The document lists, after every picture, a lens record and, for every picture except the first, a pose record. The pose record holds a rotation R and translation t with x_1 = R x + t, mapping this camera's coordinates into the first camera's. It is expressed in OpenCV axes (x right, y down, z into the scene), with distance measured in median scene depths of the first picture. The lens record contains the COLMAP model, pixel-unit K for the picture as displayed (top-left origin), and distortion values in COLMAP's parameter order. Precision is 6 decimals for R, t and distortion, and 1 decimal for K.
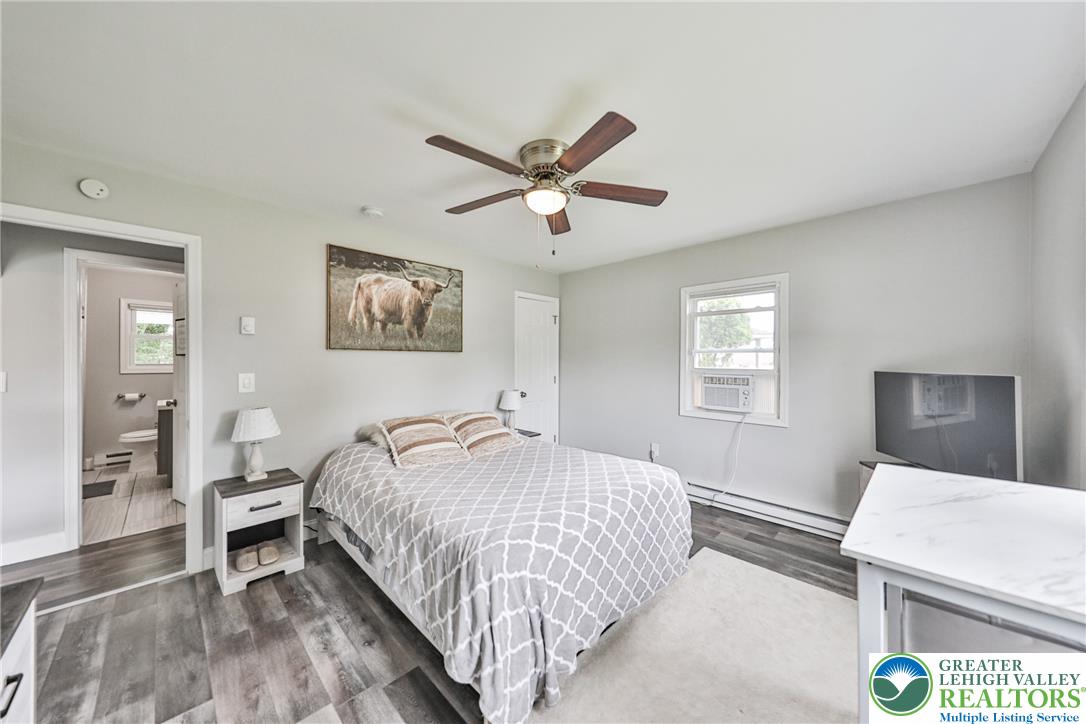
lens RADIAL K [[376.9, 0, 542.4], [0, 376.9, 358.5], [0, 0, 1]] dist [-0.007656, -0.000769]
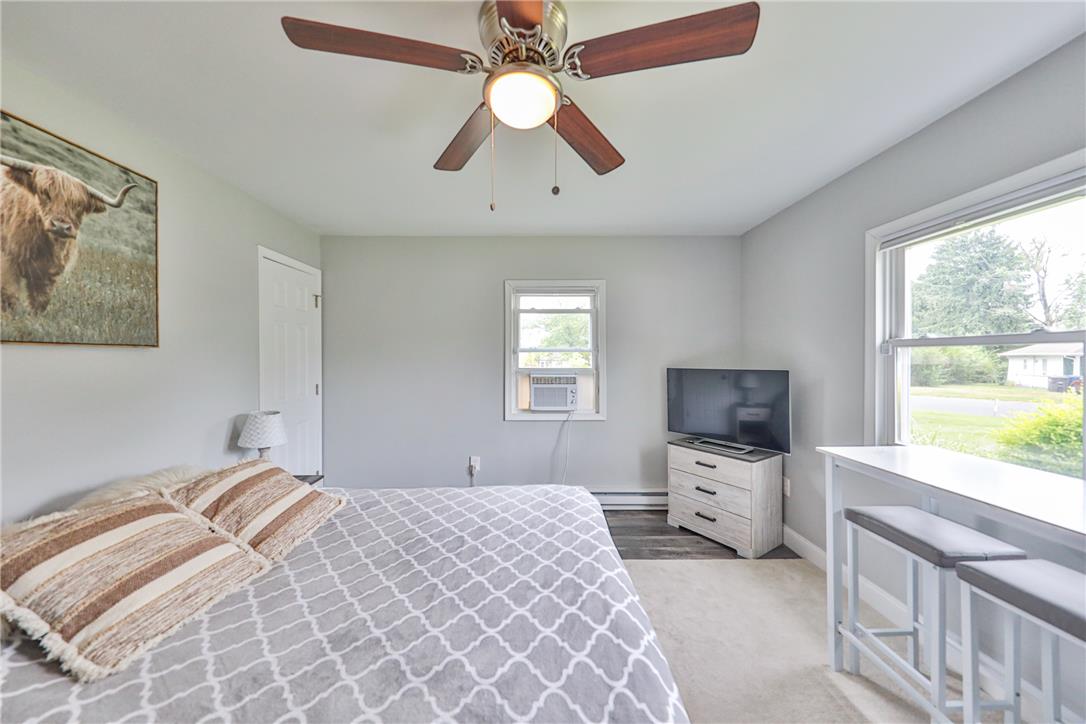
lens RADIAL K [[376.9, 0, 542.5], [0, 376.9, 360.0], [0, 0, 1]] dist [-0.007656, -0.000769]
pose [[0.691604, -0.008735, 0.722224, -0.238677], [0.000780, 0.999935, 0.011347, -0.005958], [-0.722276, -0.007284, 0.691566, 0.327068]]
